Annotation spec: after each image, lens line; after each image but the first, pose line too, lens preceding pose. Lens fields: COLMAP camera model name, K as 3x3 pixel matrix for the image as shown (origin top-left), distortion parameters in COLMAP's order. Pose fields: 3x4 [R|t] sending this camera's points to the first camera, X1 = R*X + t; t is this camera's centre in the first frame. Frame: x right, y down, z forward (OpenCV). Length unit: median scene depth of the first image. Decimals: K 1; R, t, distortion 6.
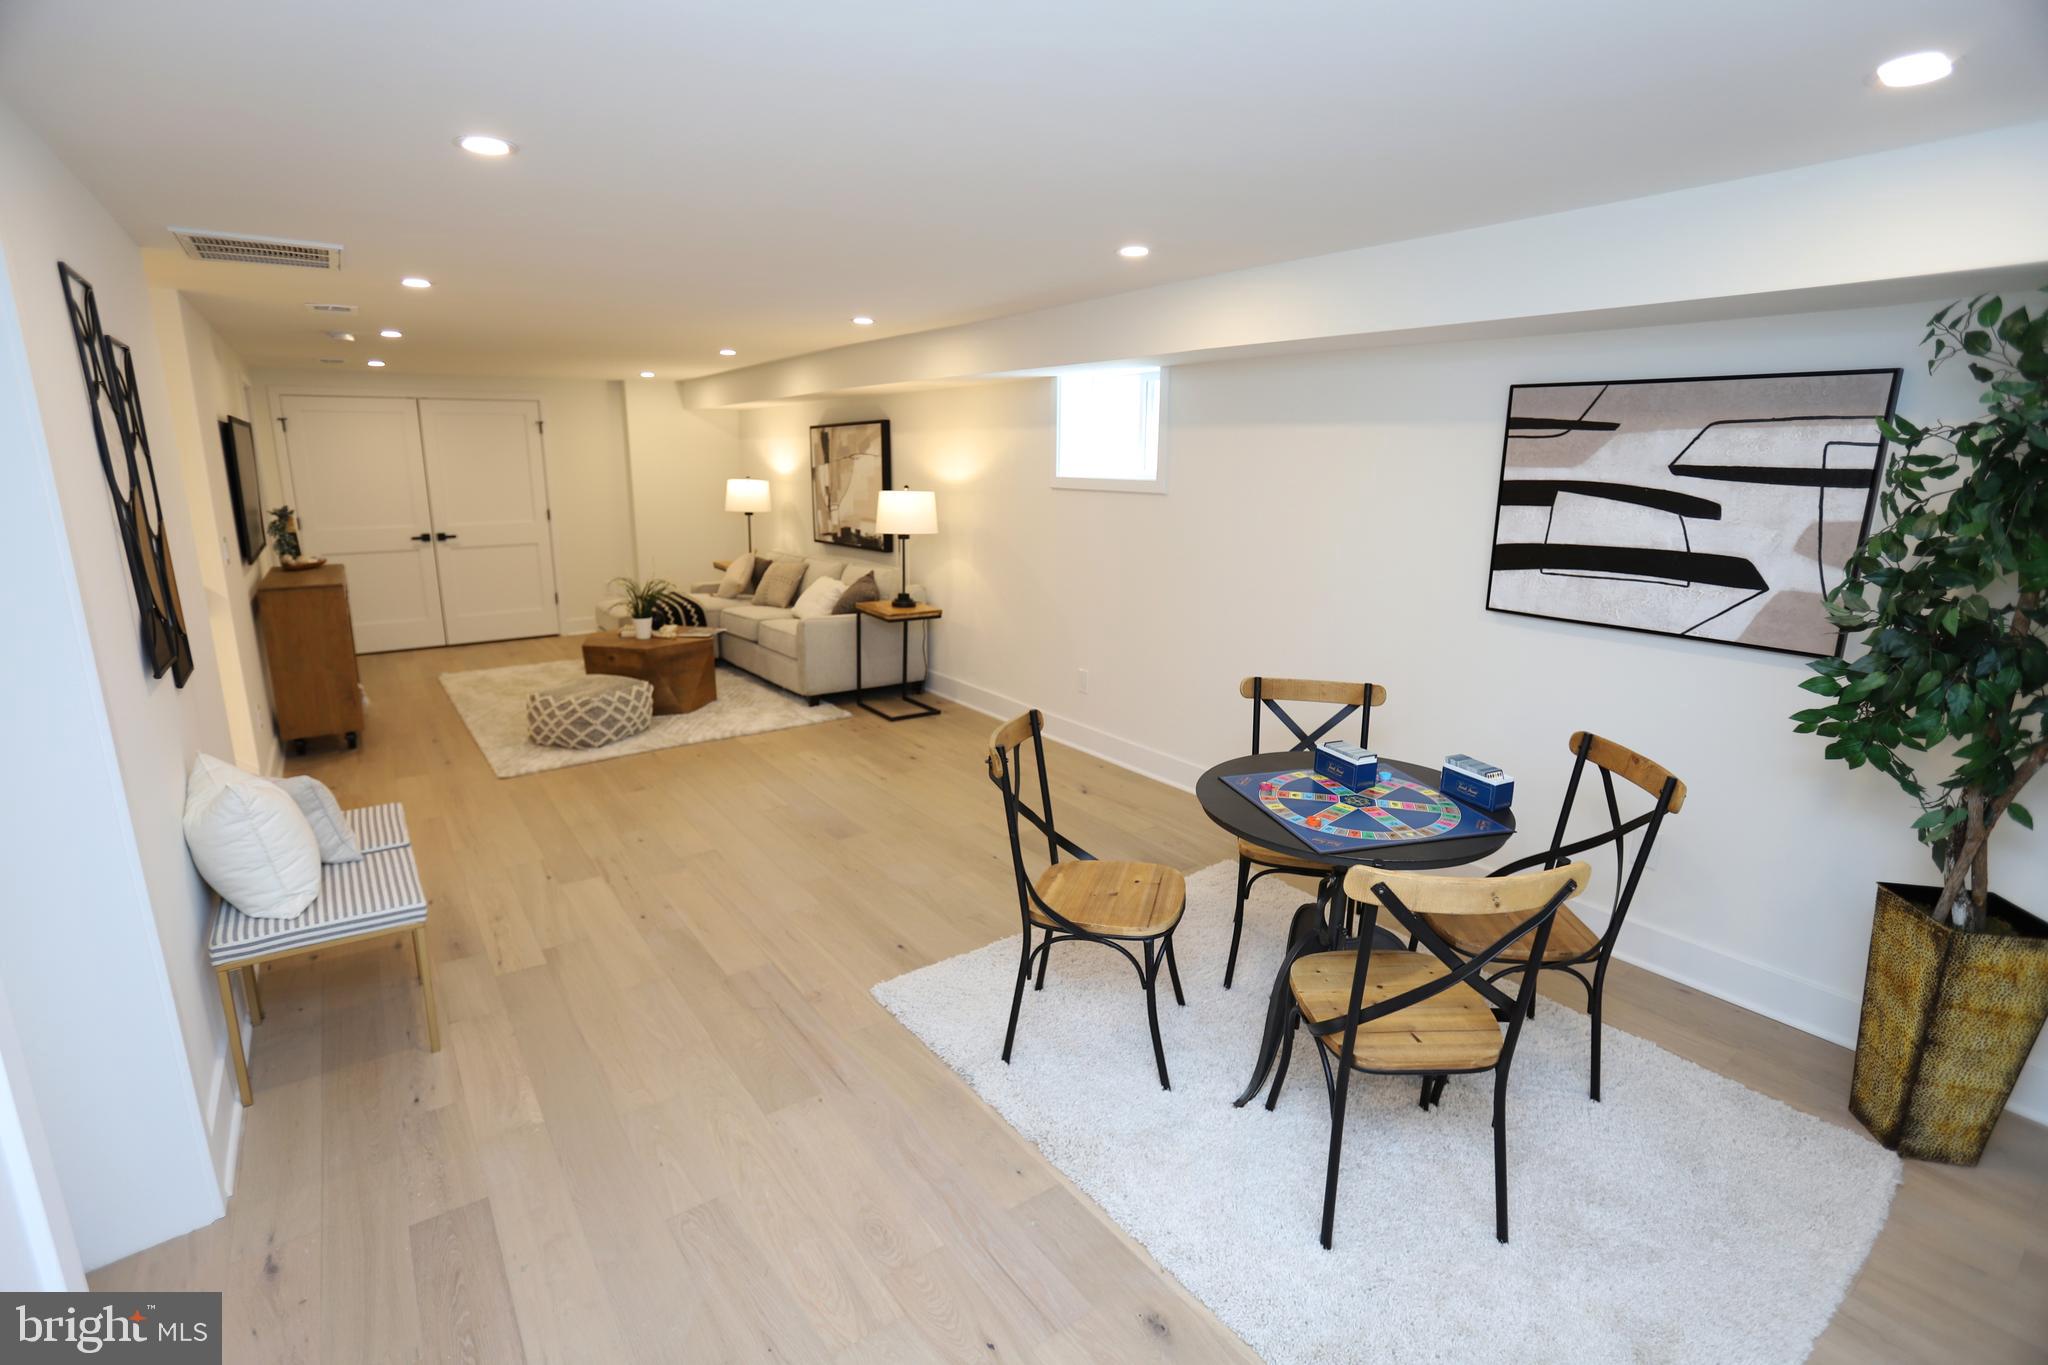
lens RADIAL K [[956.6, 0, 1024.0], [0, 956.6, 682.5], [0, 0, 1]] dist [-0.071177, 0.028597]
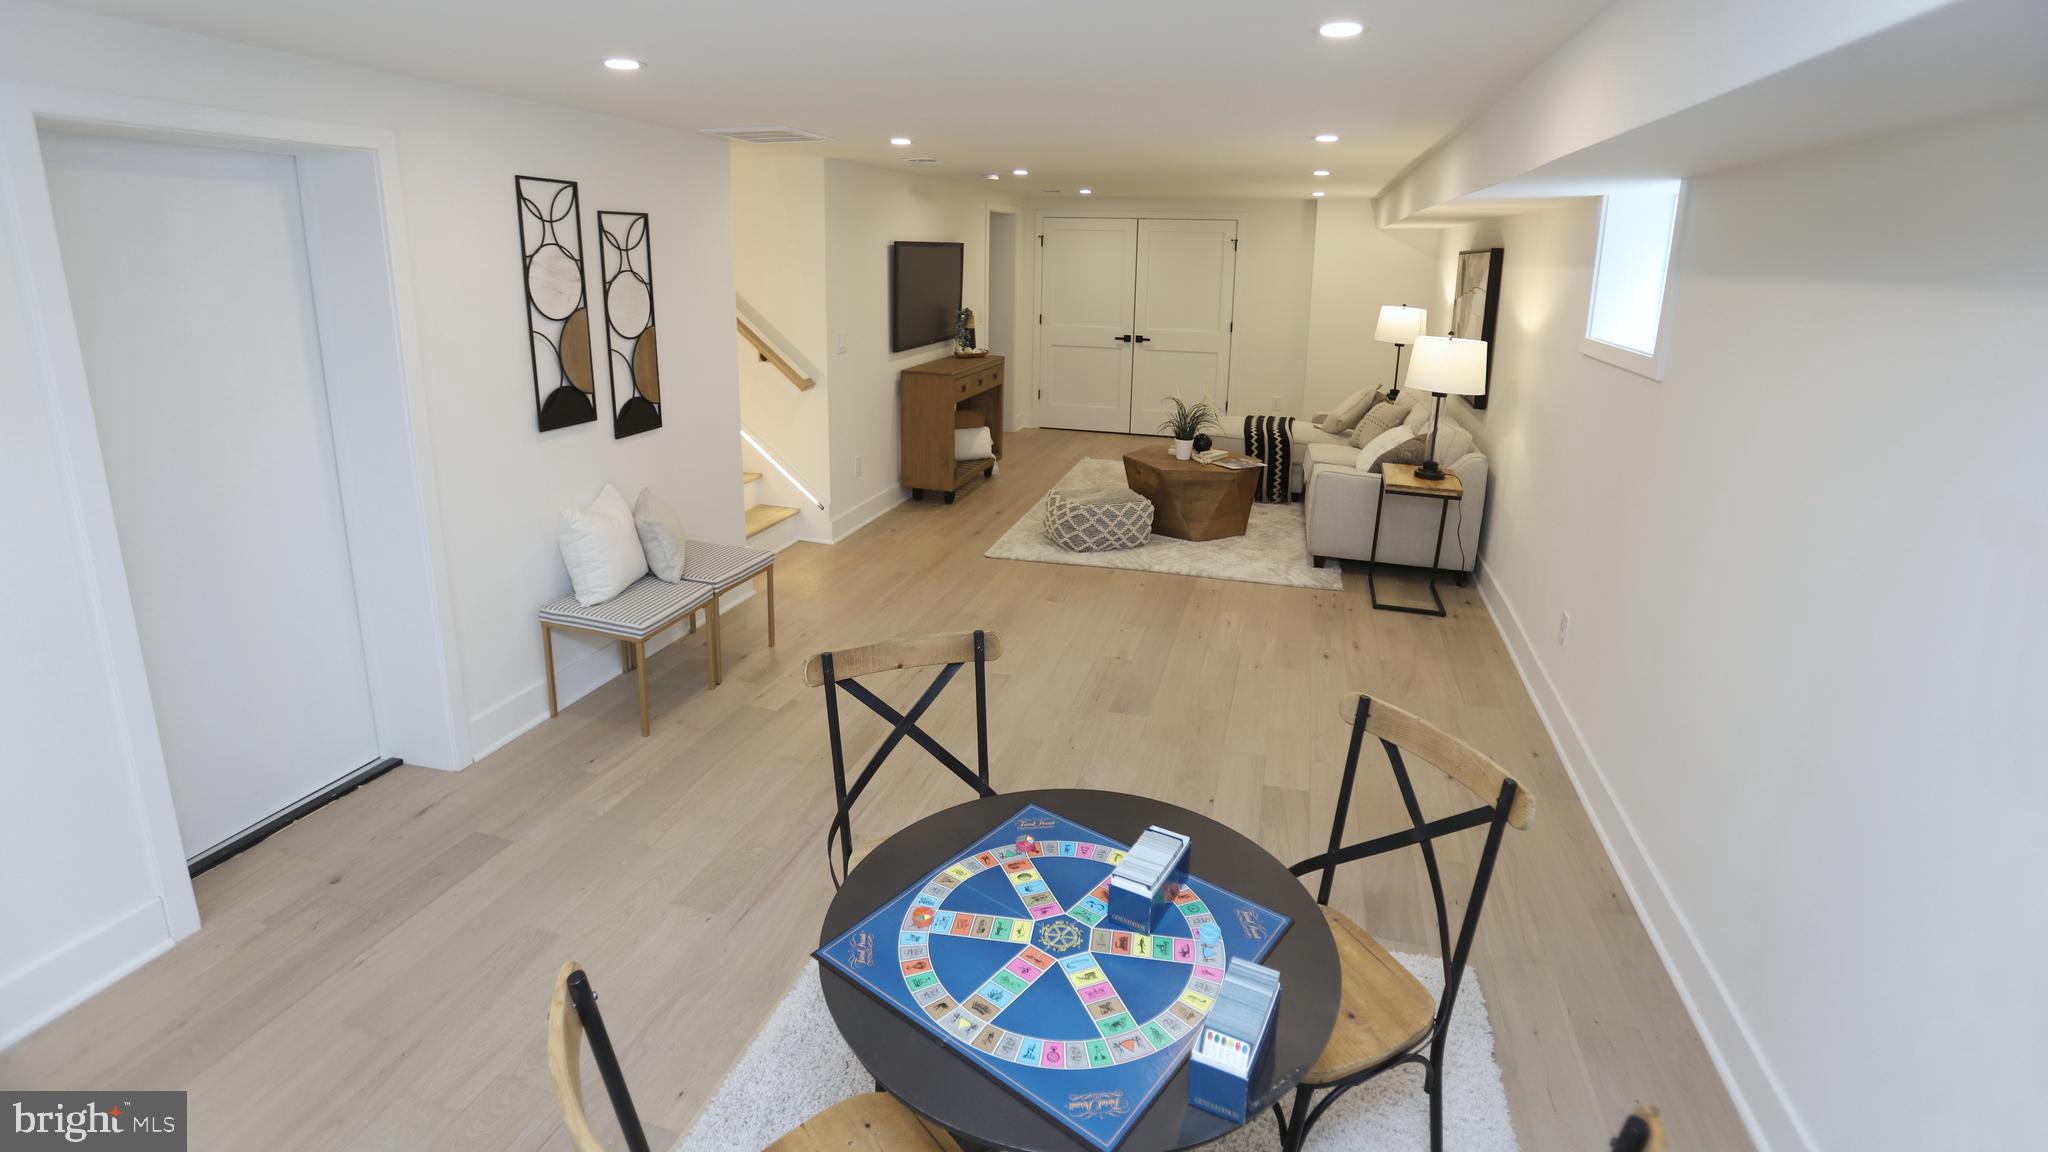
lens RADIAL K [[957.4, 0, 1023.7], [0, 957.4, 479.2], [0, 0, 1]] dist [-0.044054, 0.000597]
pose [[0.612673, 0.188291, -0.767579, 0.320633], [-0.195790, 0.977092, 0.083409, -0.087782], [0.765701, 0.099182, 0.635504, 0.245892]]
